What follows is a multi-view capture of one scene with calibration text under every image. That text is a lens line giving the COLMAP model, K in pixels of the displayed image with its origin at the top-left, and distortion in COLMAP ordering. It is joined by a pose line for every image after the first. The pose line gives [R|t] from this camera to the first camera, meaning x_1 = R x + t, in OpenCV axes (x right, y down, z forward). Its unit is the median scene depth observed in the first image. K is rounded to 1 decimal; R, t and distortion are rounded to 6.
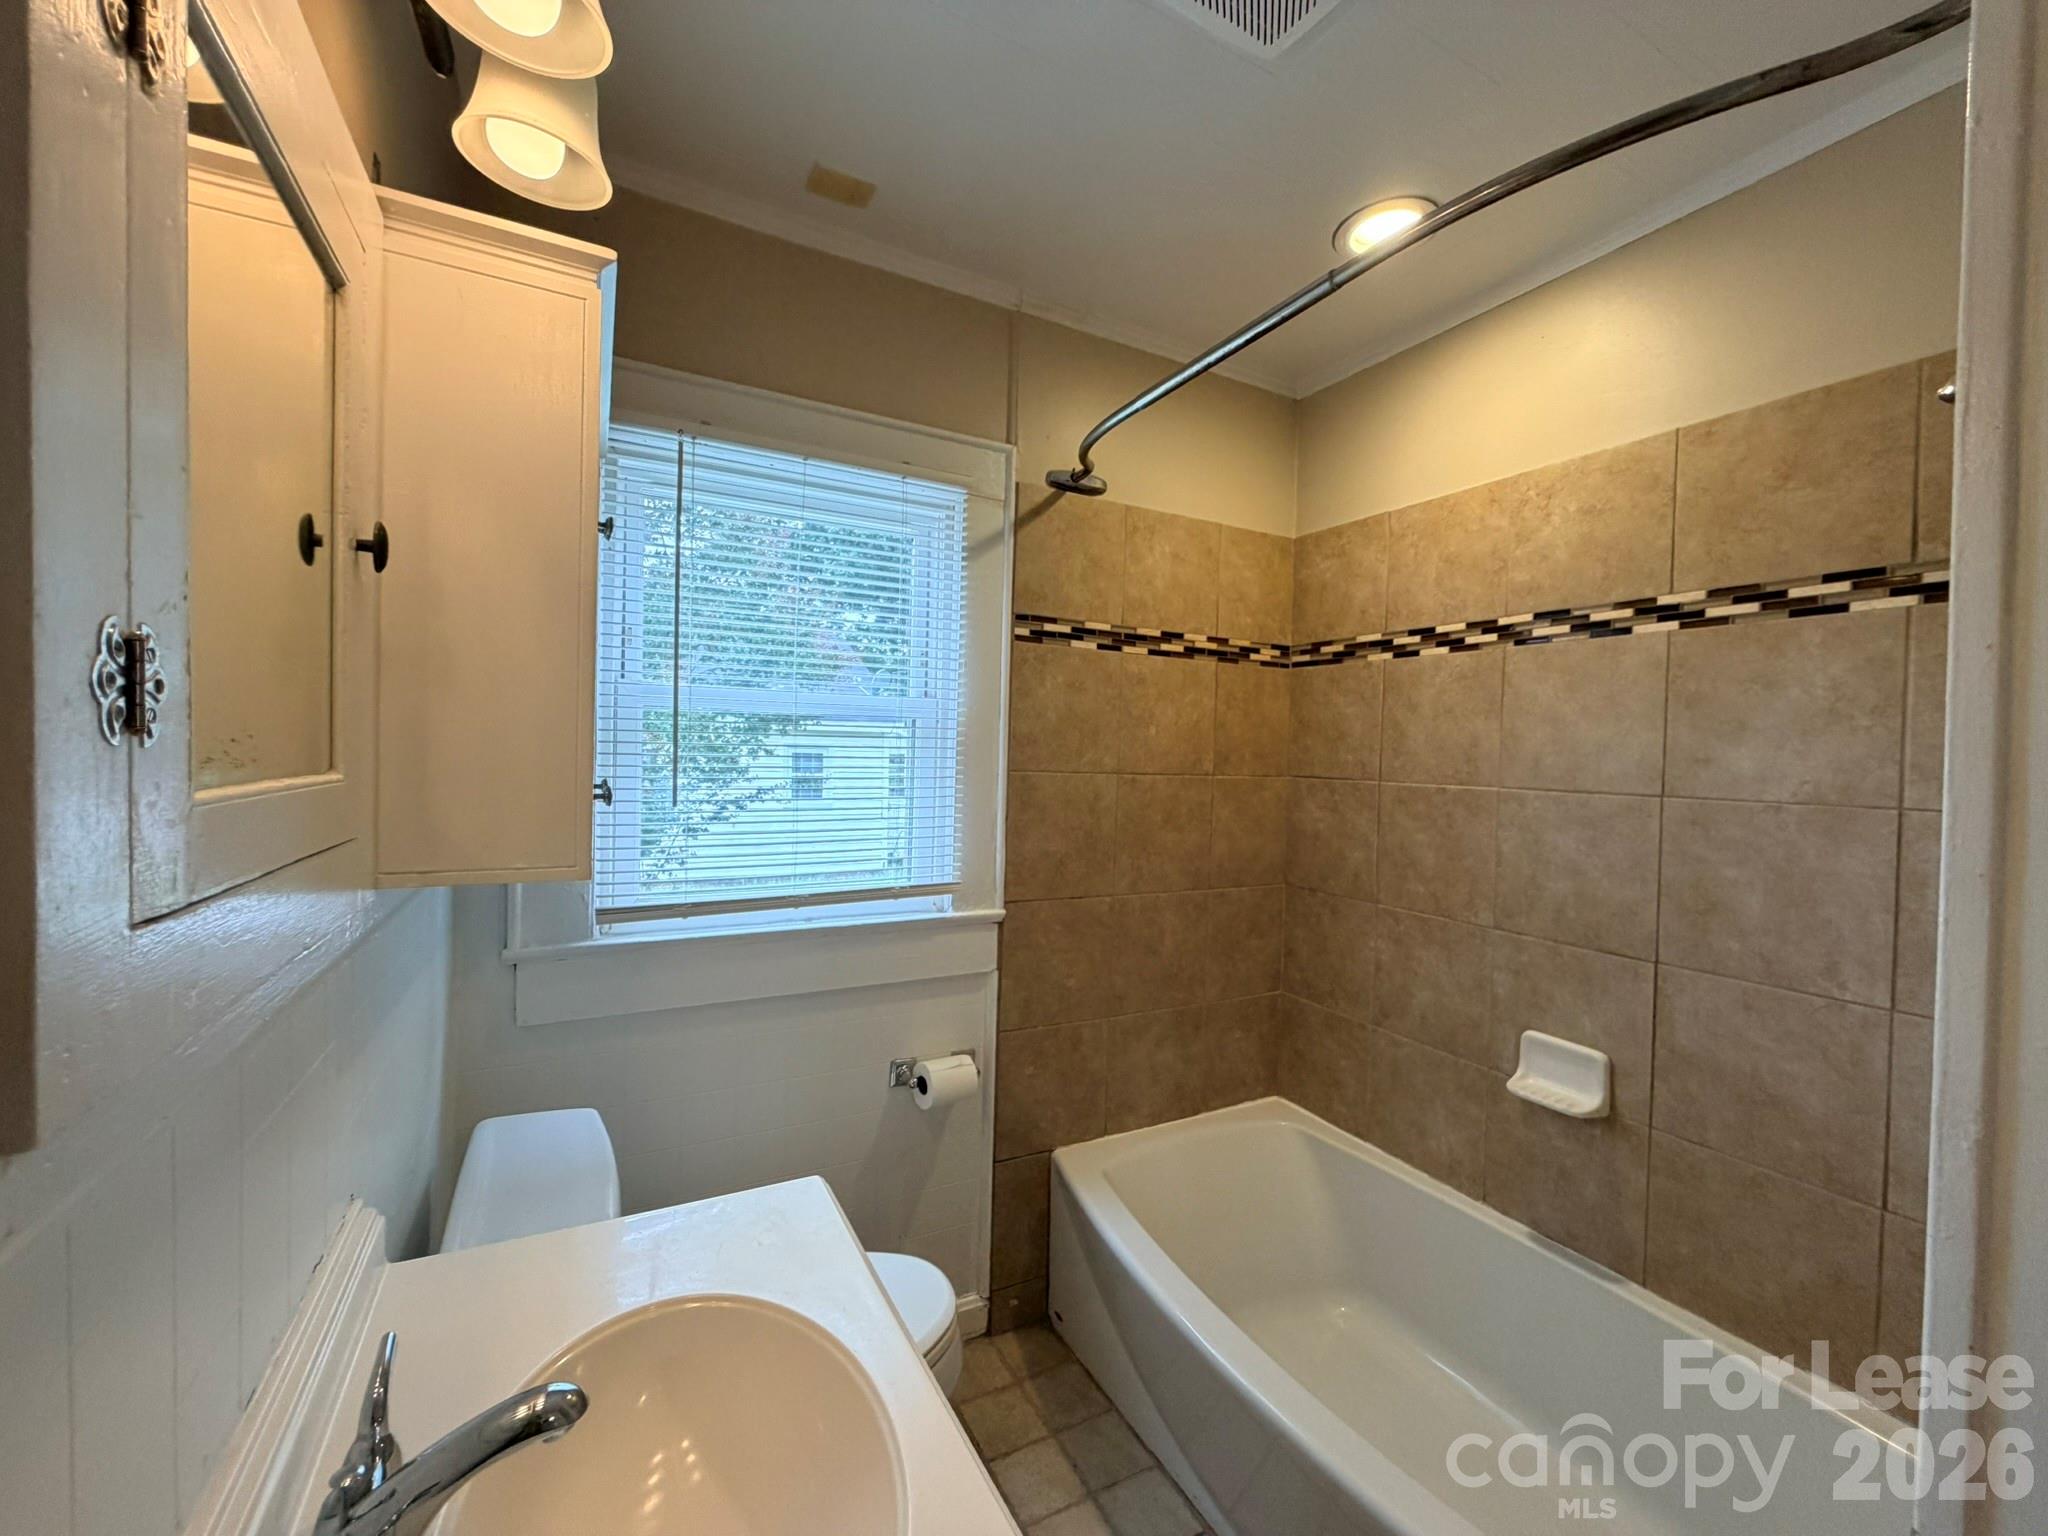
lens RADIAL K [[818.4, 0, 1016.3], [0, 818.4, 767.9], [0, 0, 1]] dist [-0.000237, 0.000086]
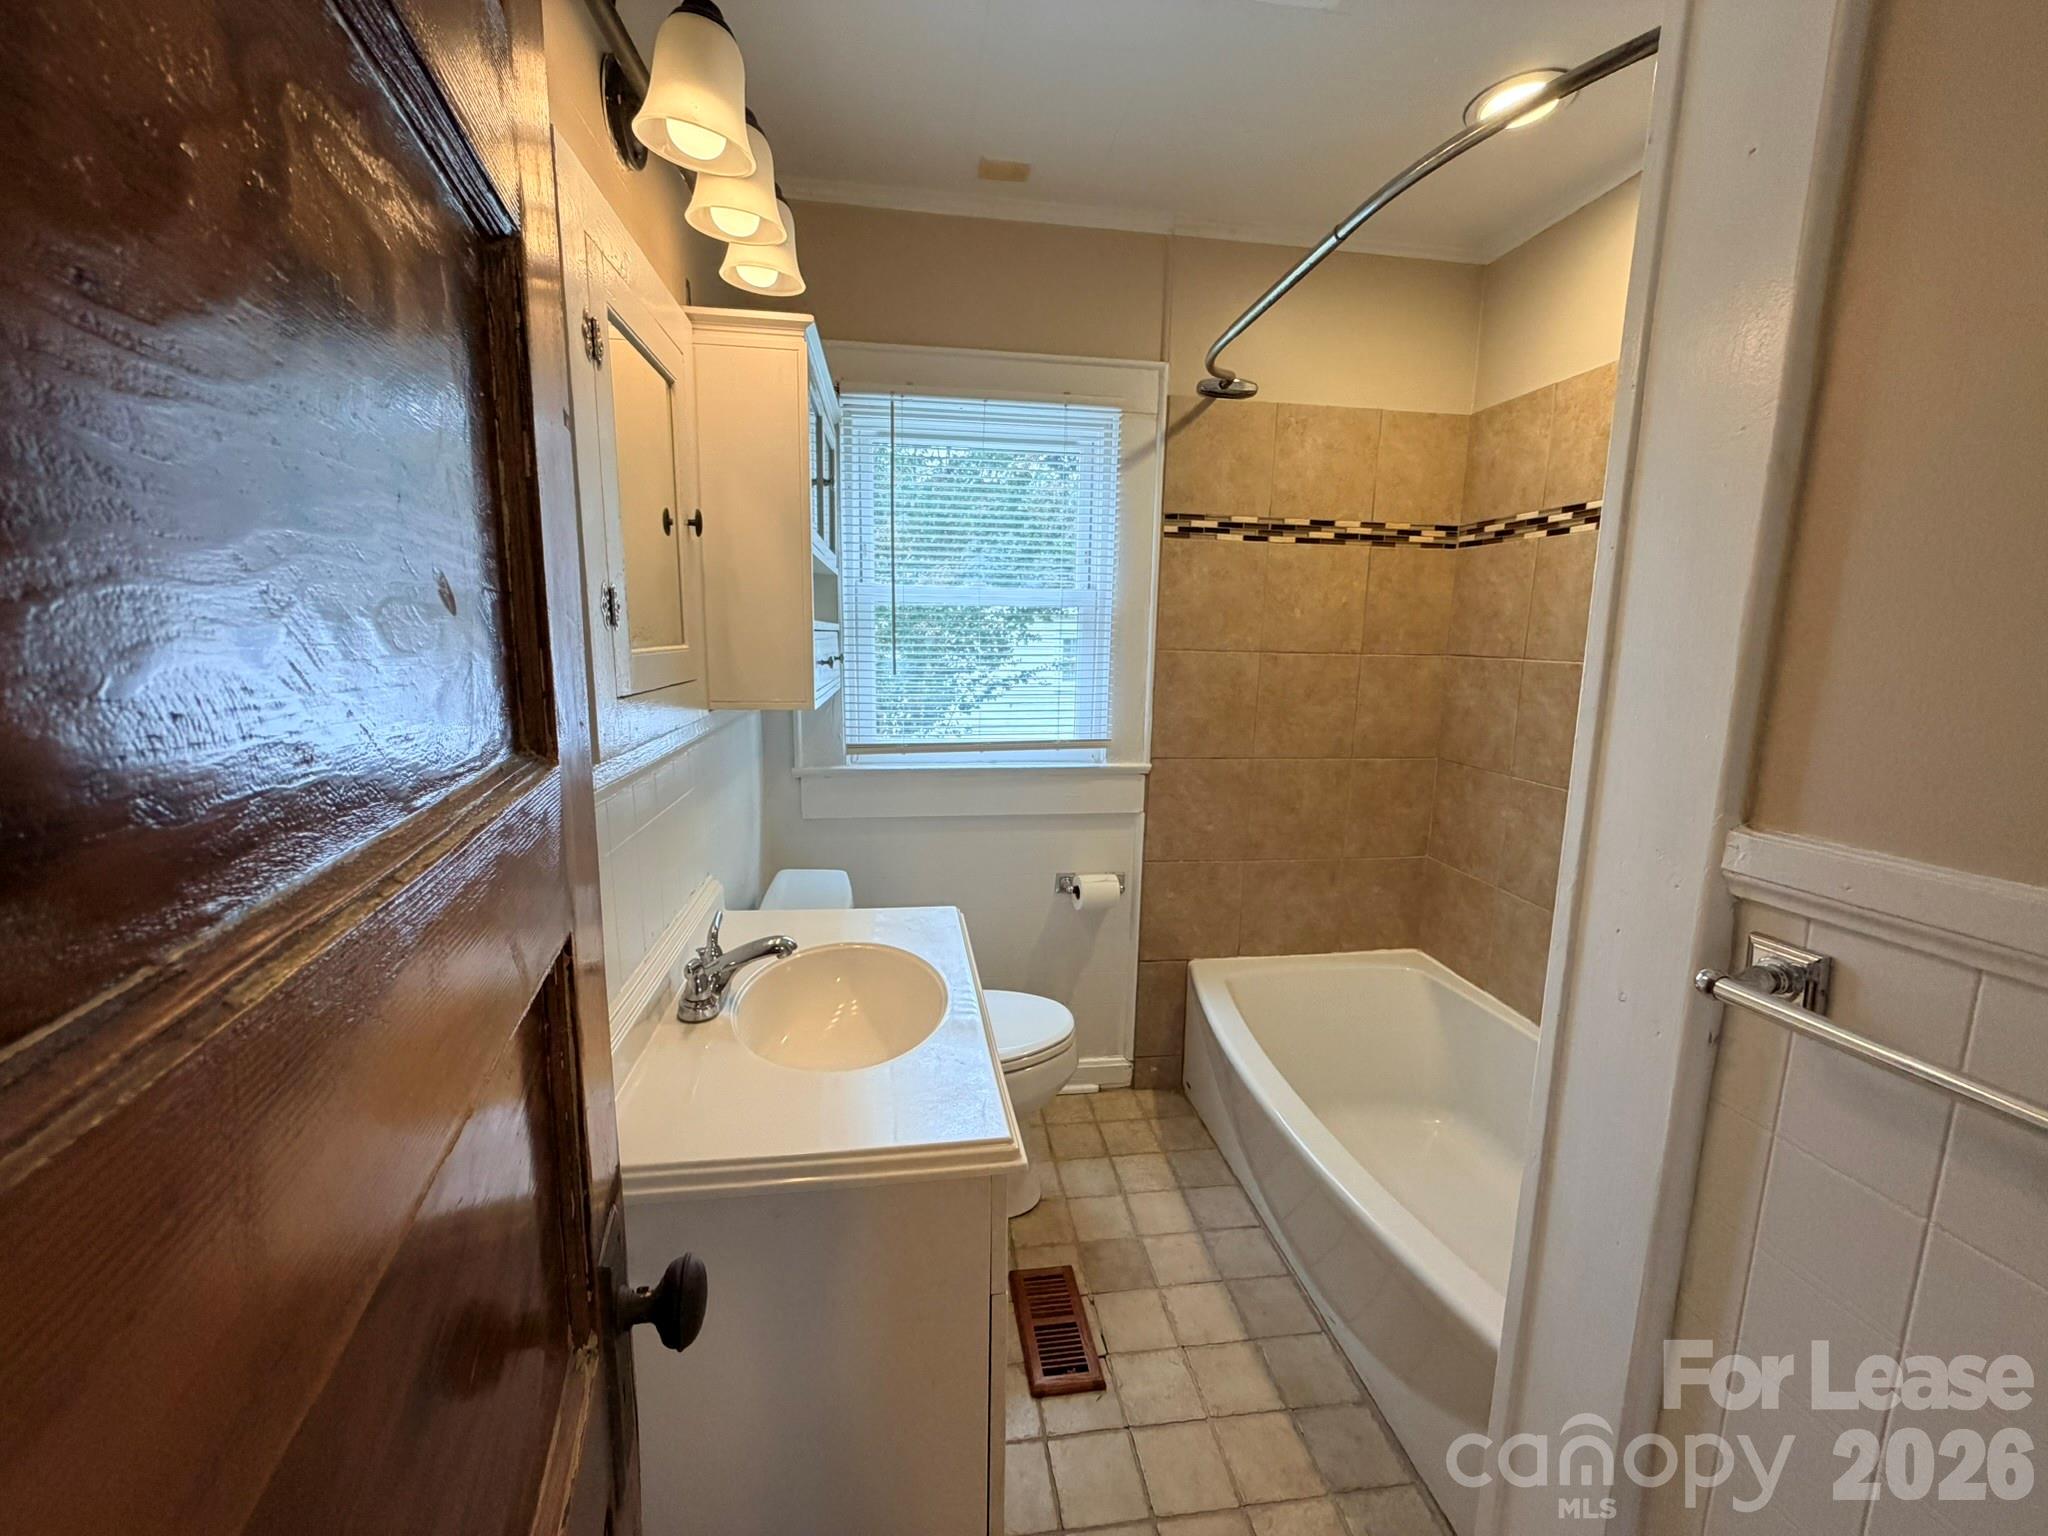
lens RADIAL K [[818.4, 0, 1016.3], [0, 818.4, 767.9], [0, 0, 1]] dist [-0.000237, 0.000086]
pose [[0.942632, 0.045548, -0.330713, 0.188785], [0.000714, 0.990371, 0.138437, 0.008995], [0.333834, -0.130731, 0.933522, -0.197288]]
